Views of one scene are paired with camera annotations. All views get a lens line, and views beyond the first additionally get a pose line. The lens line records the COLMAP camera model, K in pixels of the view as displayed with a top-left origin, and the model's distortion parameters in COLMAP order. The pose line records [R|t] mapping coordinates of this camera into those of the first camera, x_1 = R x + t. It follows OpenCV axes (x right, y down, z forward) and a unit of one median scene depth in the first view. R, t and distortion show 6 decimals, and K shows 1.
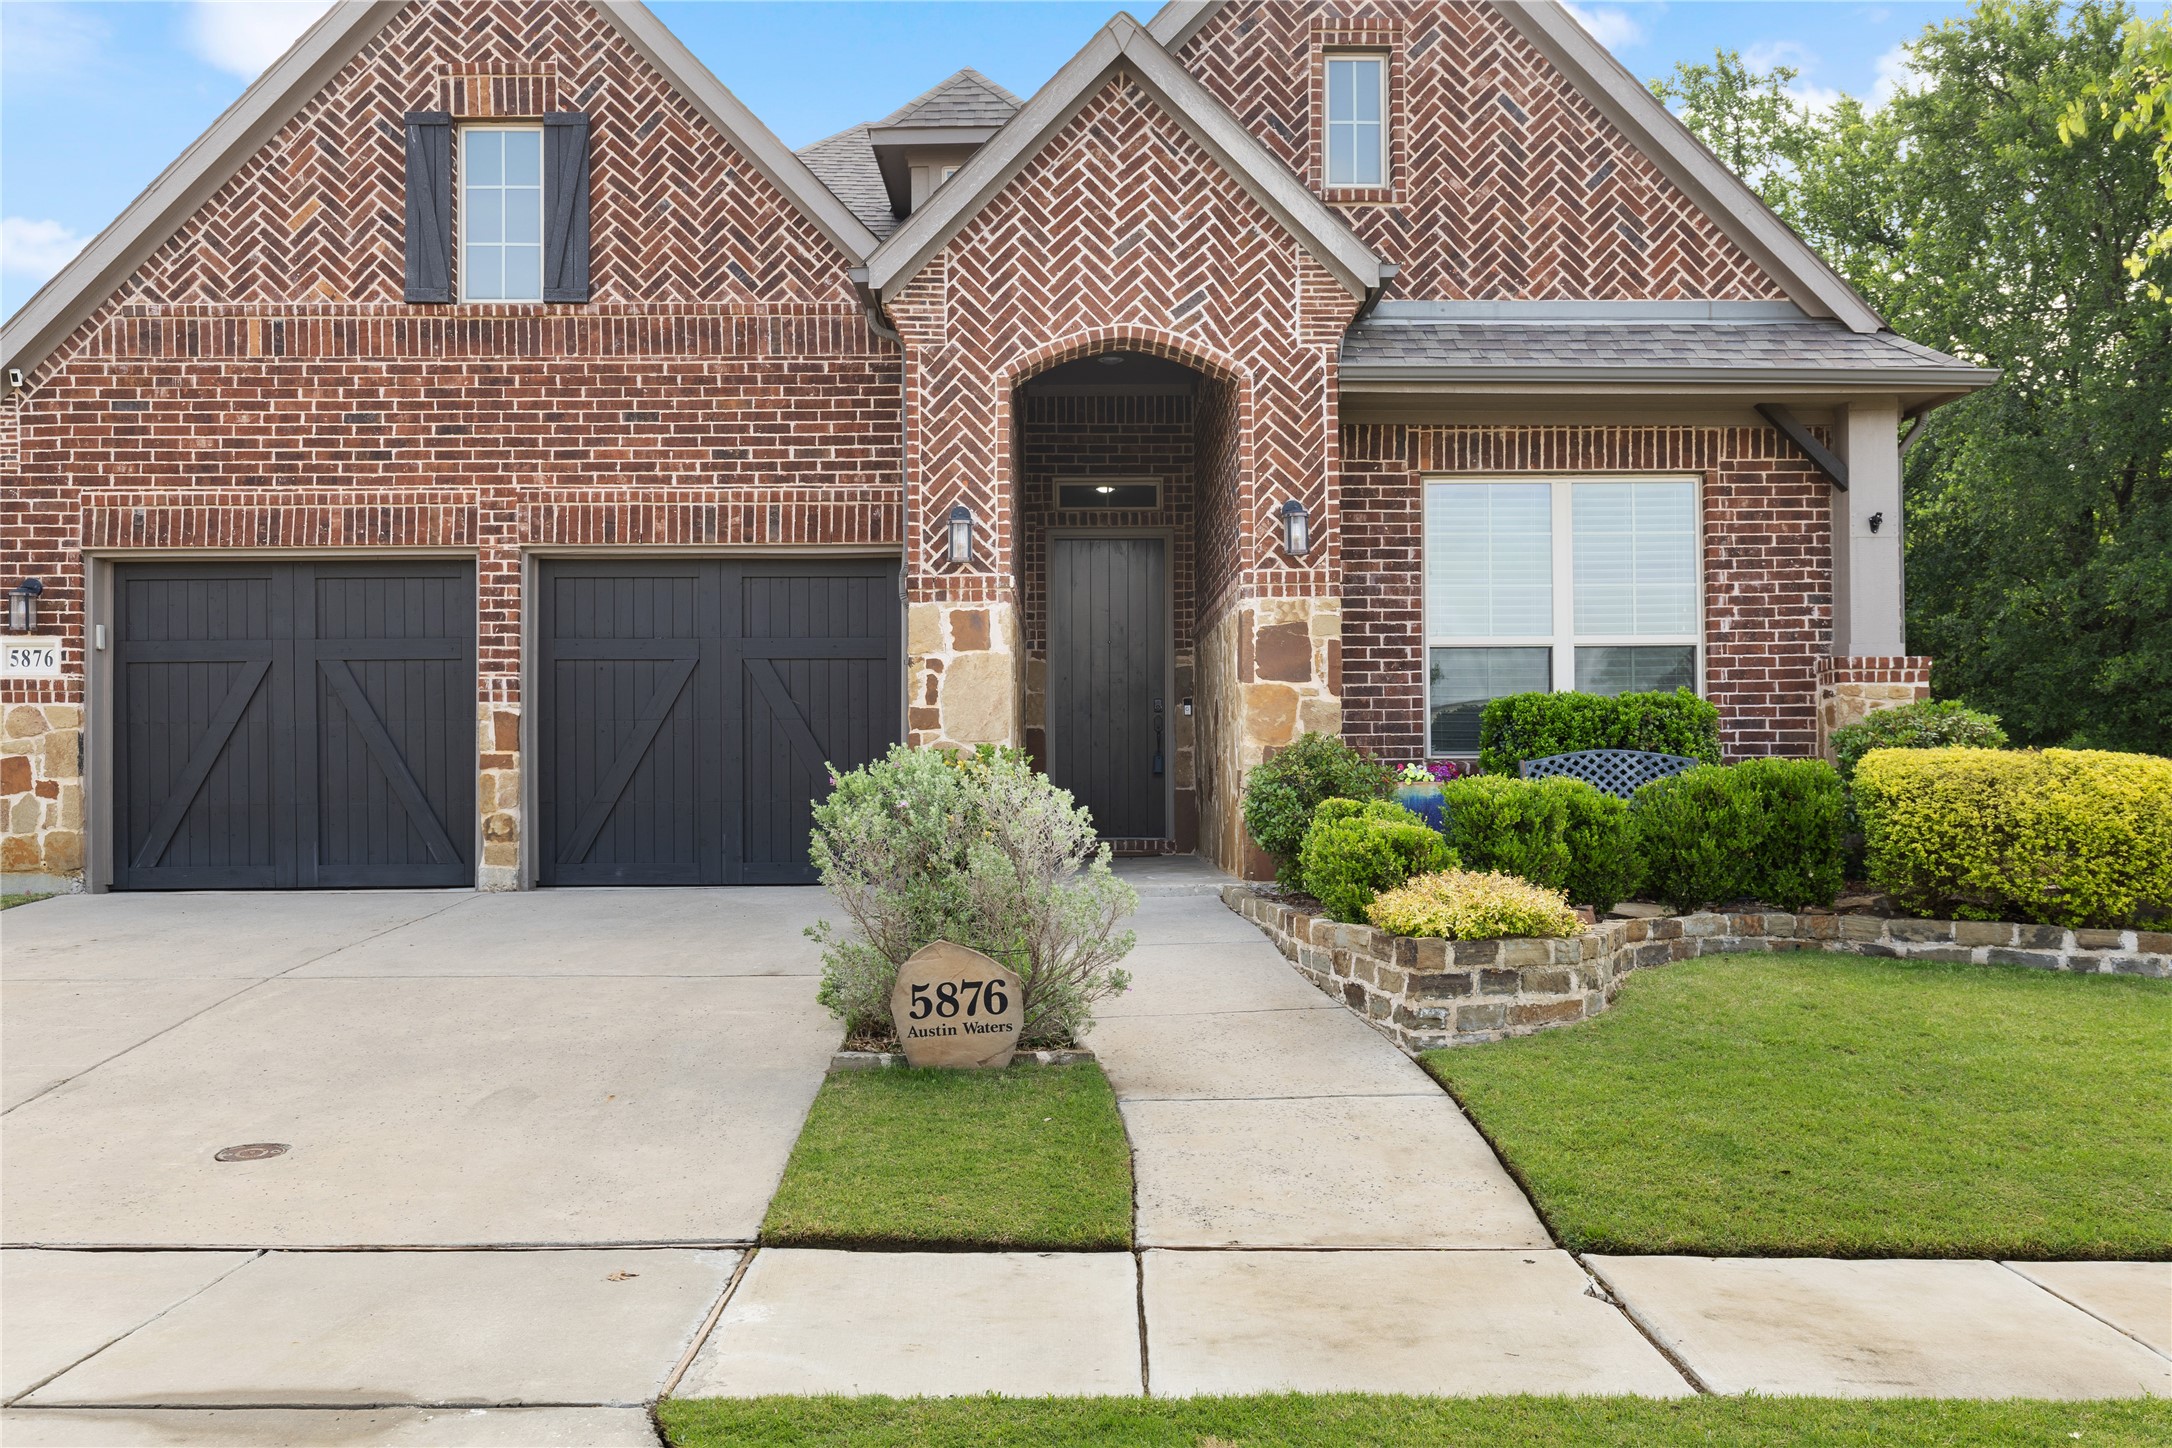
lens RADIAL K [[1868.8, 0, 1085.3], [0, 1868.8, 752.0], [0, 0, 1]] dist [0.002000, 0.000514]
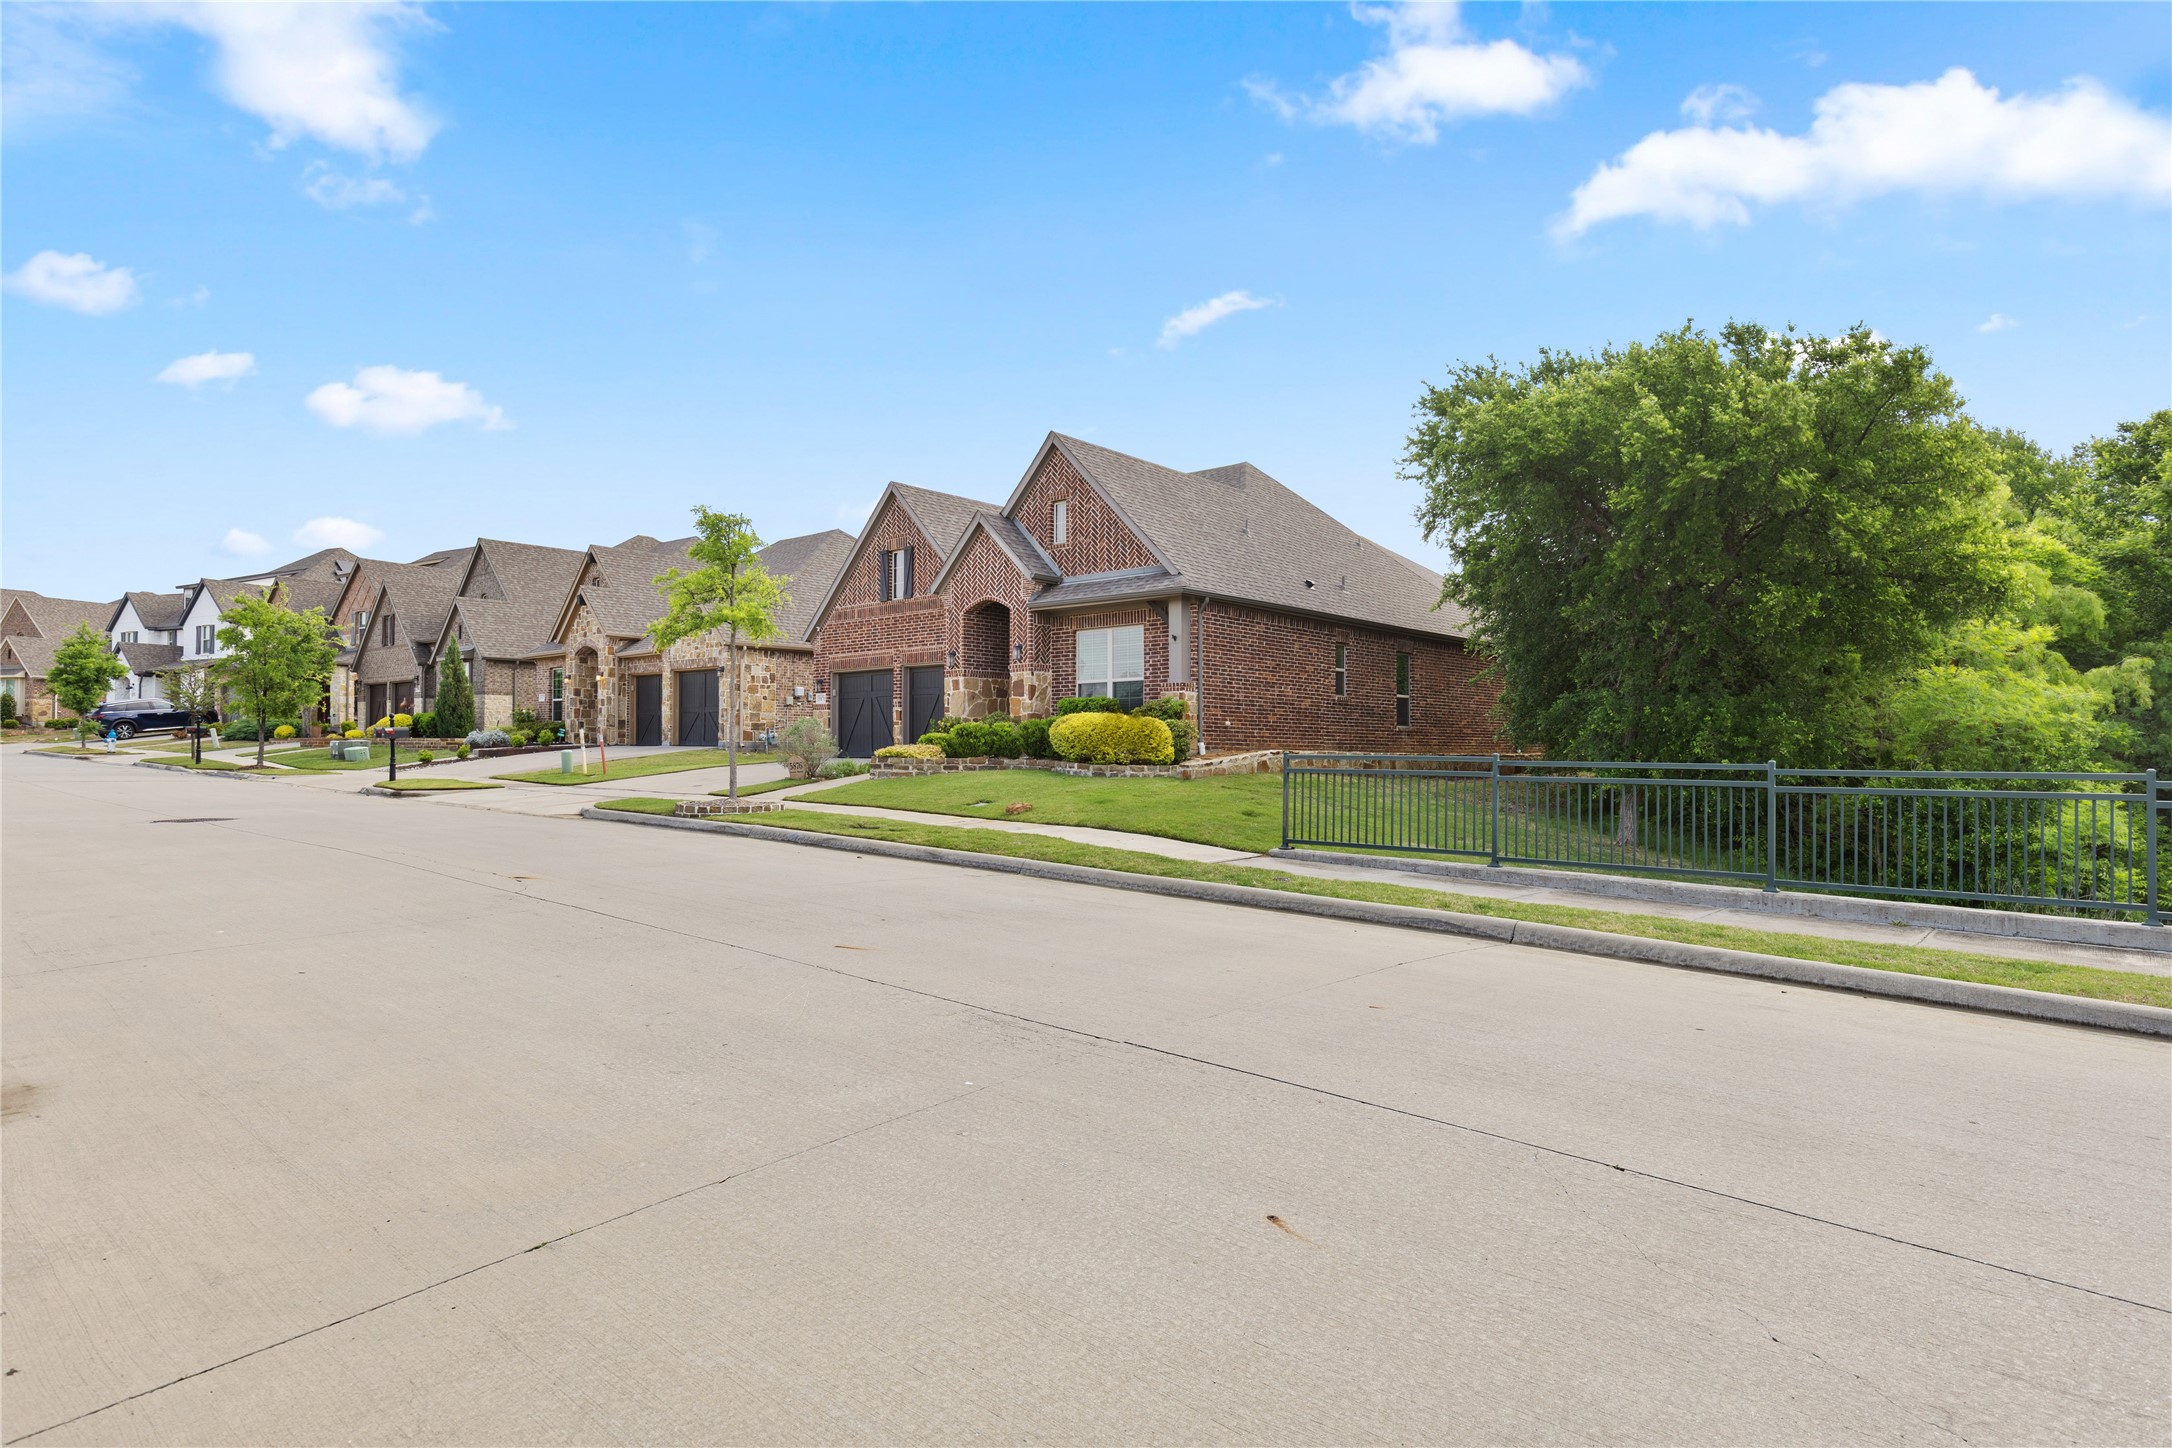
lens RADIAL K [[1193.8, 0, 1086.0], [0, 1193.8, 724.0], [0, 0, 1]] dist [-0.002784, -0.000189]
pose [[0.737258, -0.011257, -0.675517, 1.576787], [0.006121, 0.999931, -0.009982, 0.032833], [0.675584, 0.003225, 0.737276, -0.497037]]
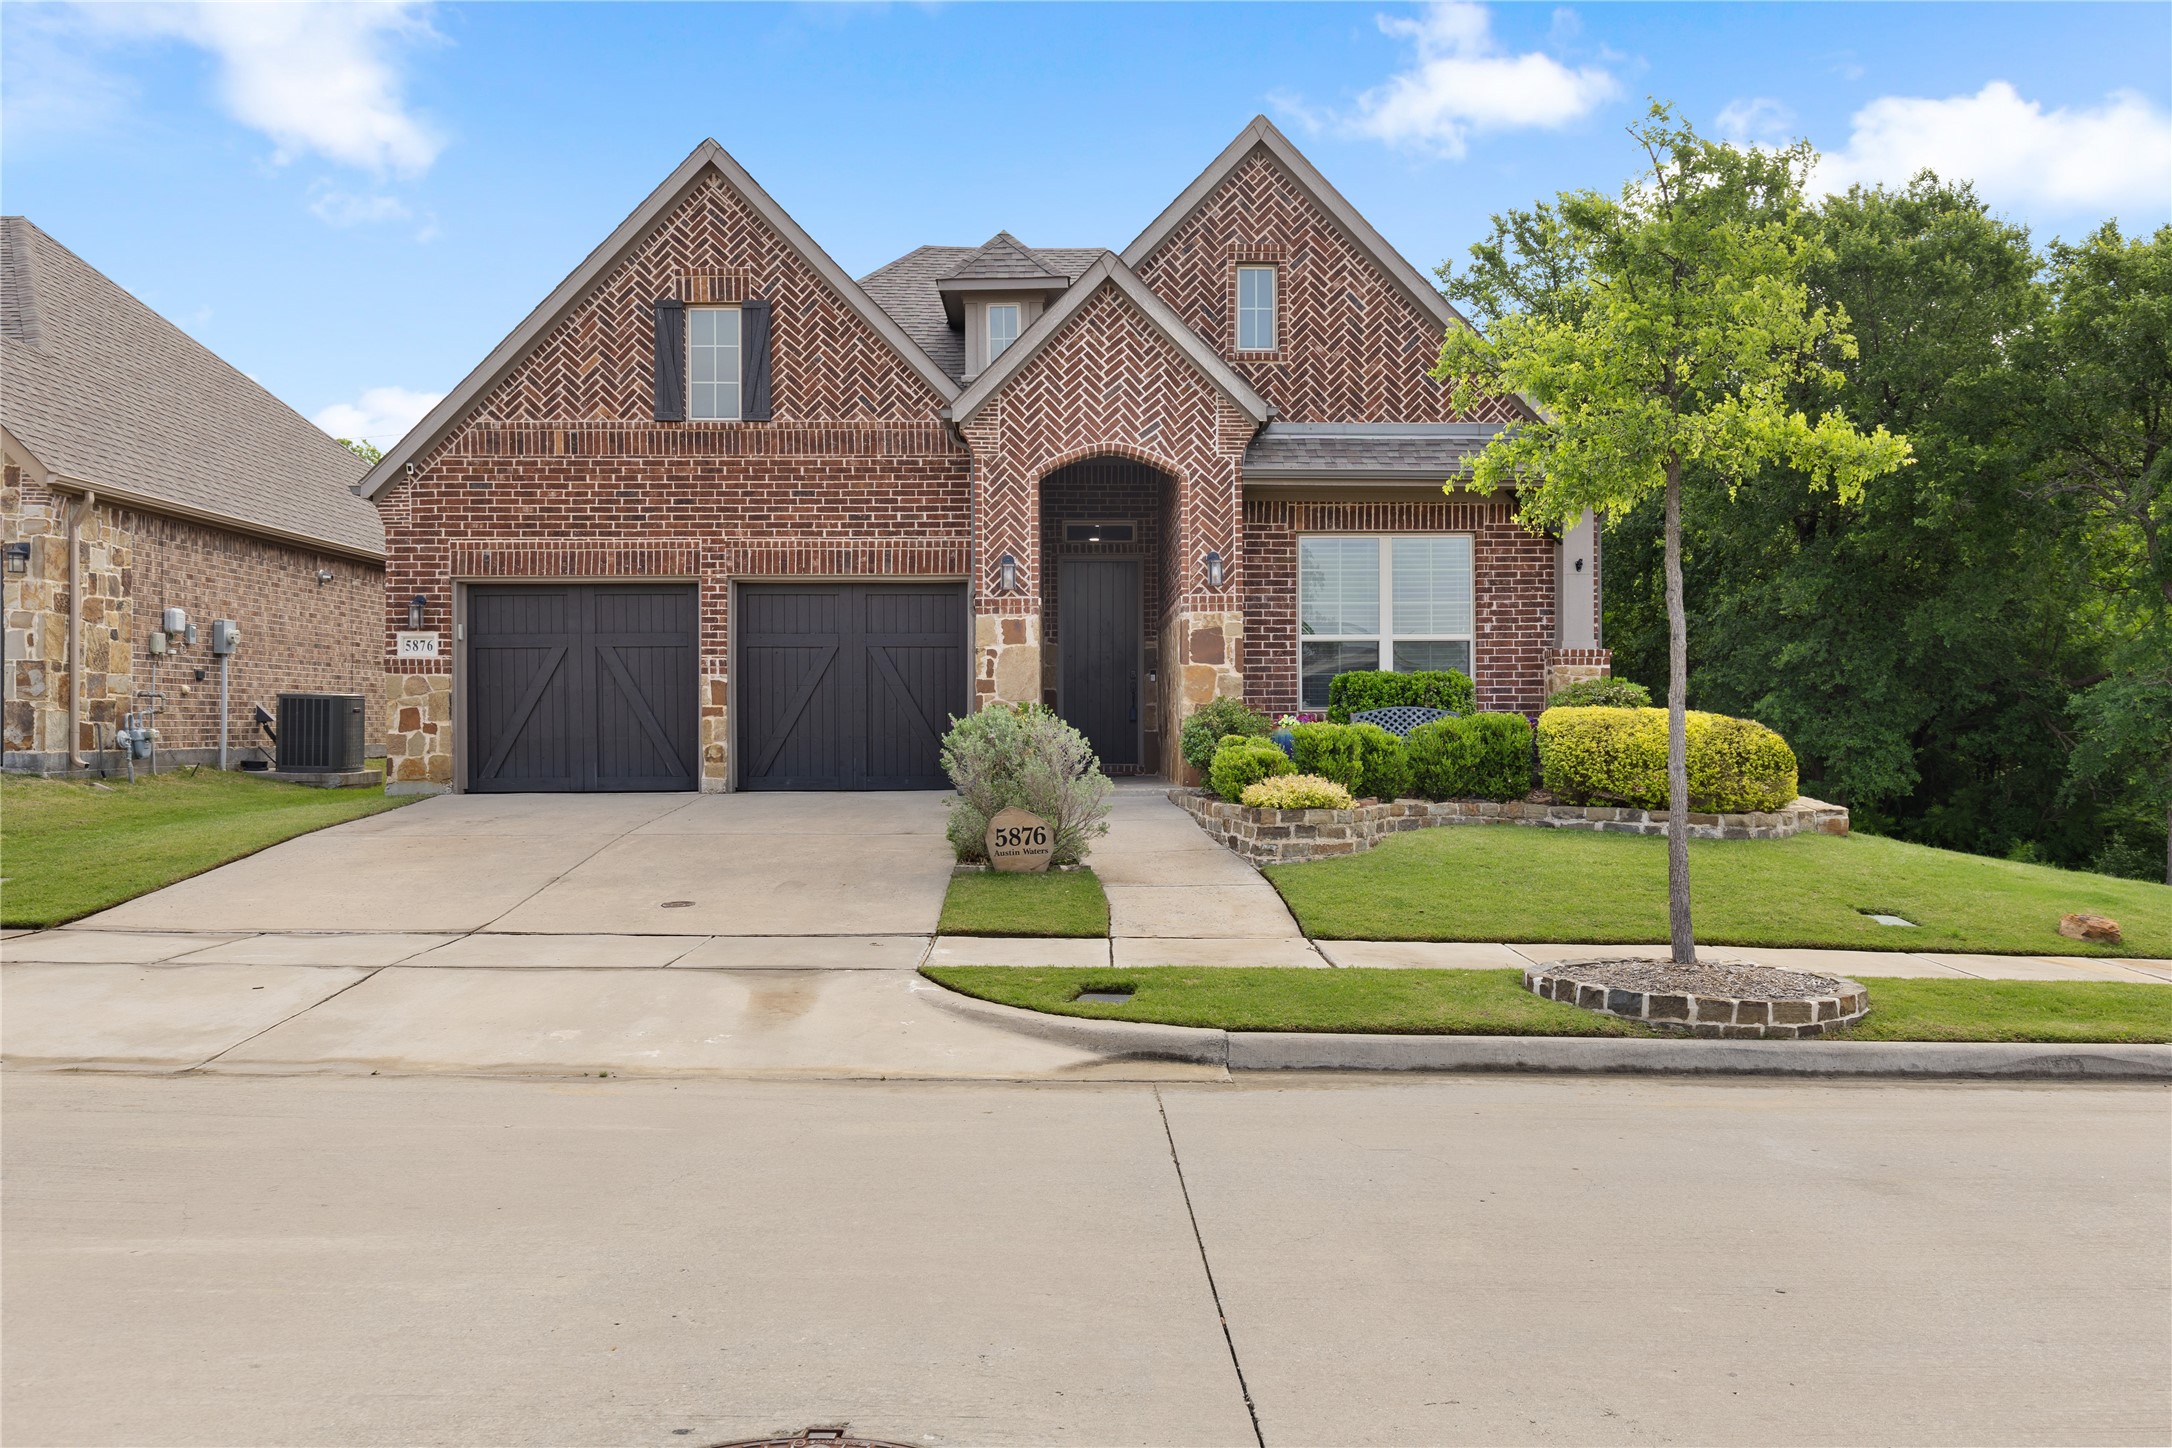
lens RADIAL K [[1712.5, 0, 1086.0], [0, 1712.5, 724.0], [0, 0, 1]] dist [-0.000101, 0.000165]
pose [[0.999988, 0.003069, 0.003899, -0.004244], [-0.003121, 0.999905, 0.013442, -0.004968], [-0.003858, -0.013454, 0.999902, -0.454812]]
